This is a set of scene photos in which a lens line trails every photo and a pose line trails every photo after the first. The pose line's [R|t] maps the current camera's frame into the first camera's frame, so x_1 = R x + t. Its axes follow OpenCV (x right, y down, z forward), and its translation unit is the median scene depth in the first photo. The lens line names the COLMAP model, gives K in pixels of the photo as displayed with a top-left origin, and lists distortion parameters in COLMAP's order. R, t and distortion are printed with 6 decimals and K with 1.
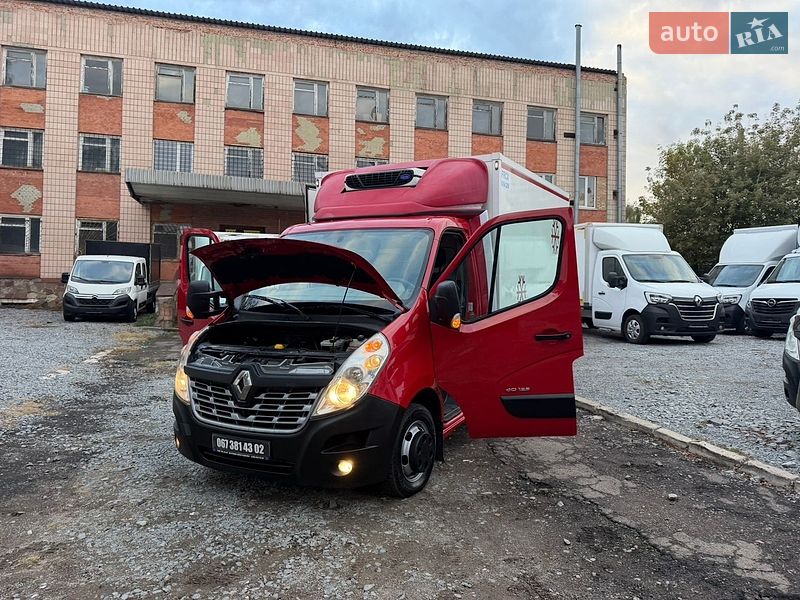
lens RADIAL K [[554.4, 0, 405.6], [0, 554.4, 299.9], [0, 0, 1]] dist [0.043175, -0.049917]
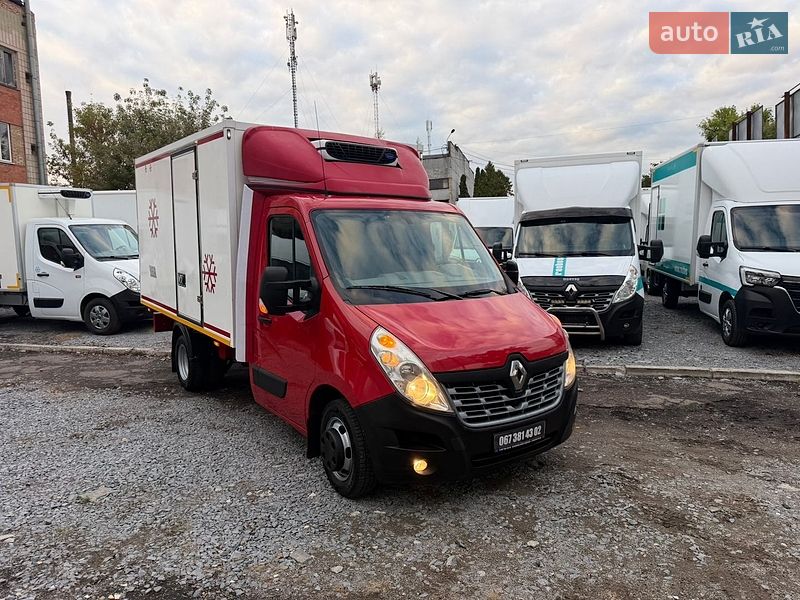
lens RADIAL K [[557.9, 0, 394.9], [0, 557.9, 304.7], [0, 0, 1]] dist [0.028946, -0.030659]
pose [[0.481586, -0.093835, 0.871361, -0.191592], [0.032125, 0.995473, 0.089446, -0.010188], [-0.875810, -0.015083, 0.482421, 0.110046]]
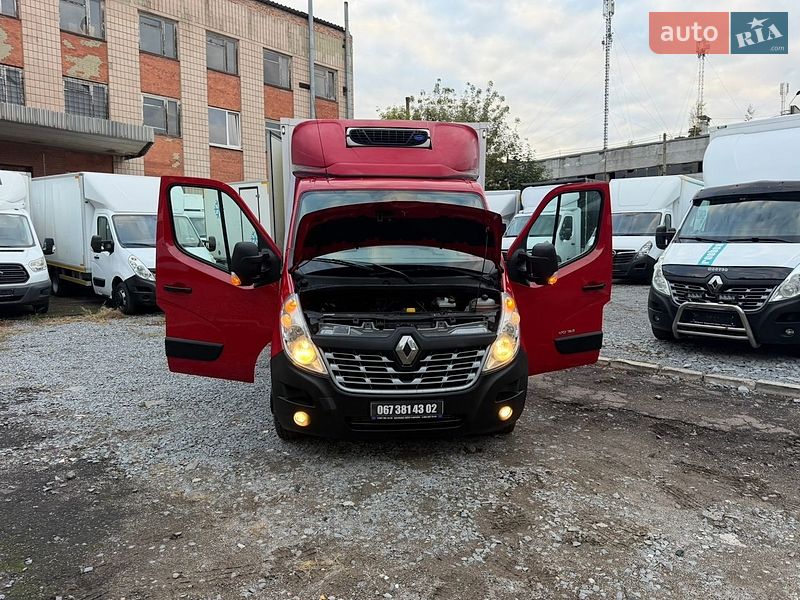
lens RADIAL K [[555.2, 0, 404.8], [0, 555.2, 304.0], [0, 0, 1]] dist [0.027778, -0.029913]
pose [[0.855396, -0.060487, 0.514430, -0.123216], [0.009878, 0.994883, 0.100554, -0.004401], [-0.517880, -0.080932, 0.851616, 0.024994]]
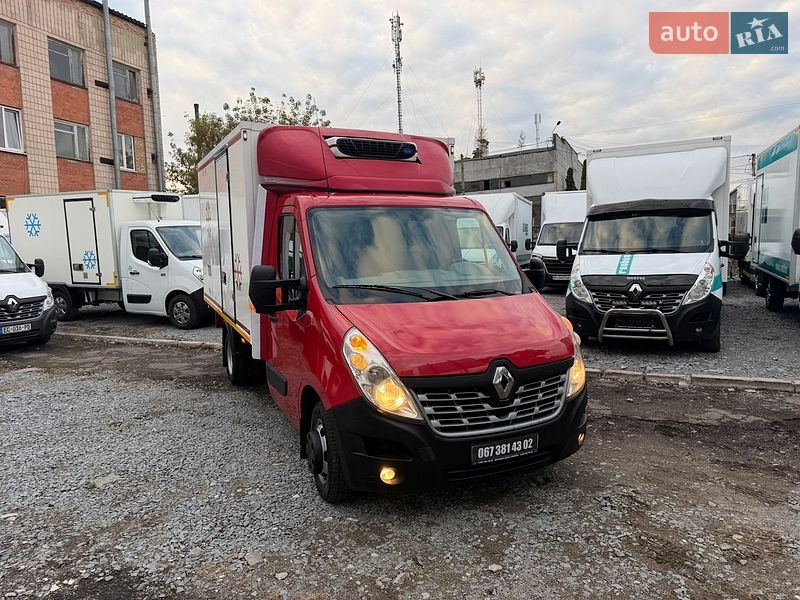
lens RADIAL K [[561.4, 0, 400.0], [0, 561.4, 300.0], [0, 0, 1]] dist [0.008521, -0.005686]
pose [[0.629651, -0.084173, 0.772305, -0.168074], [0.037305, 0.996242, 0.078165, -0.009027], [-0.775982, -0.020406, 0.630425, 0.085482]]
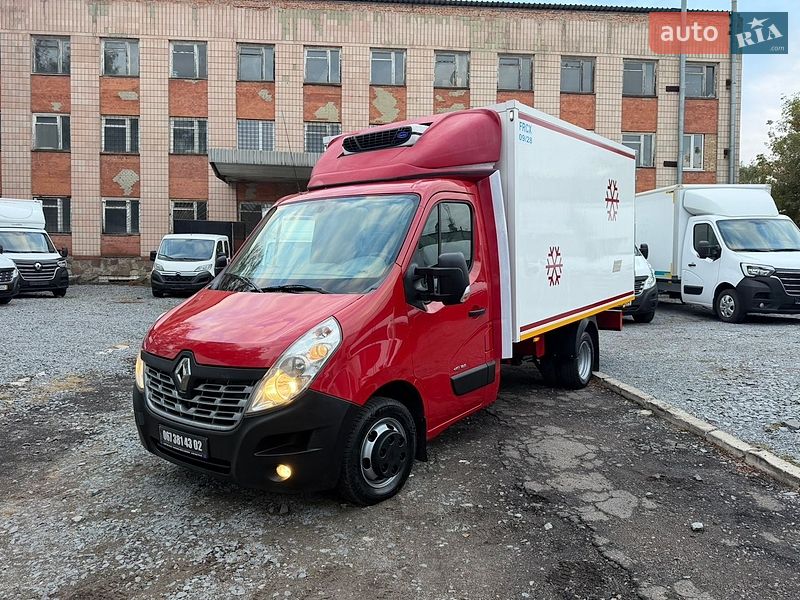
lens RADIAL K [[555.2, 0, 404.8], [0, 555.2, 304.0], [0, 0, 1]] dist [0.027778, -0.029913]
pose [[0.984865, 0.000888, -0.173321, 0.033319], [0.008542, 0.998523, 0.053656, -0.000880], [0.173113, -0.054324, 0.983403, 0.027772]]
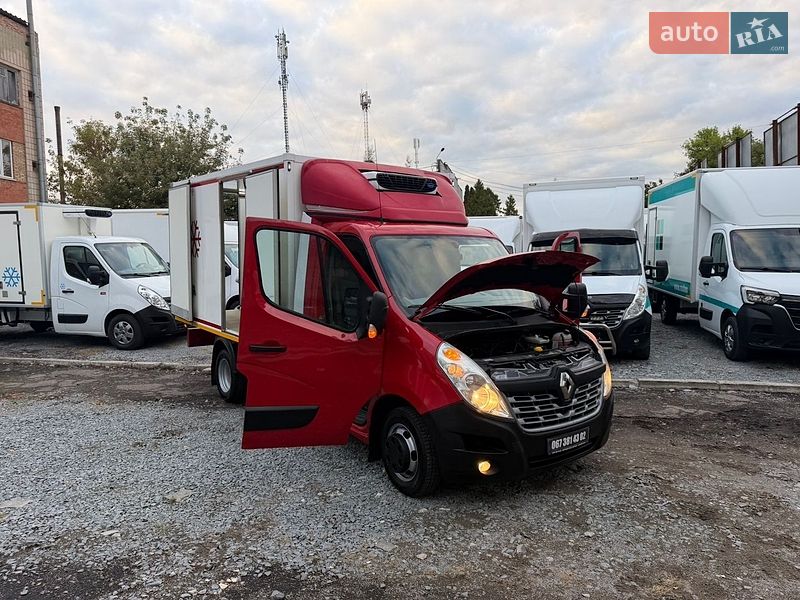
lens RADIAL K [[557.2, 0, 392.0], [0, 557.2, 305.9], [0, 0, 1]] dist [0.022661, -0.024196]
pose [[0.465242, -0.071273, 0.882310, -0.217509], [0.029204, 0.997446, 0.065175, -0.013194], [-0.884702, -0.004555, 0.466135, 0.121585]]
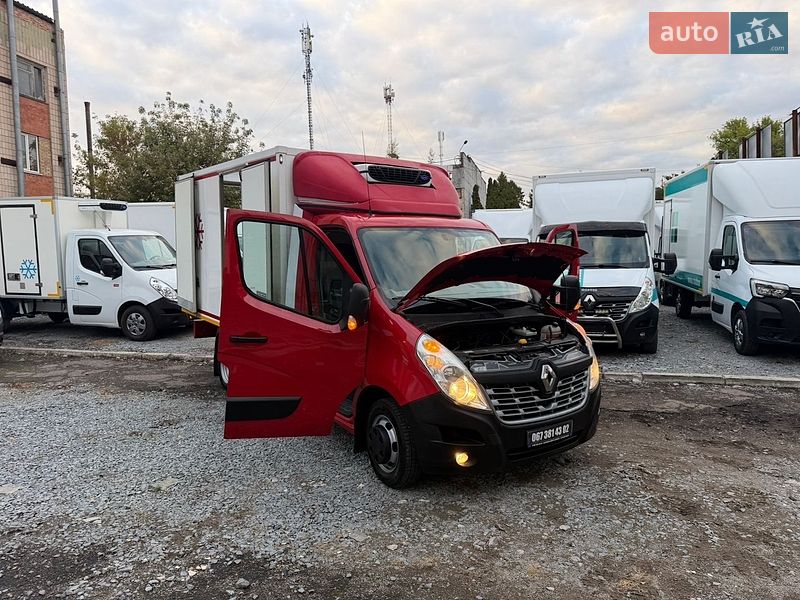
lens RADIAL K [[556.6, 0, 400.0], [0, 556.6, 300.0], [0, 0, 1]] dist [0.029724, -0.033267]
pose [[0.491590, -0.071280, 0.867905, -0.211418], [0.028365, 0.997426, 0.065851, -0.012315], [-0.870365, -0.007753, 0.492346, 0.109934]]
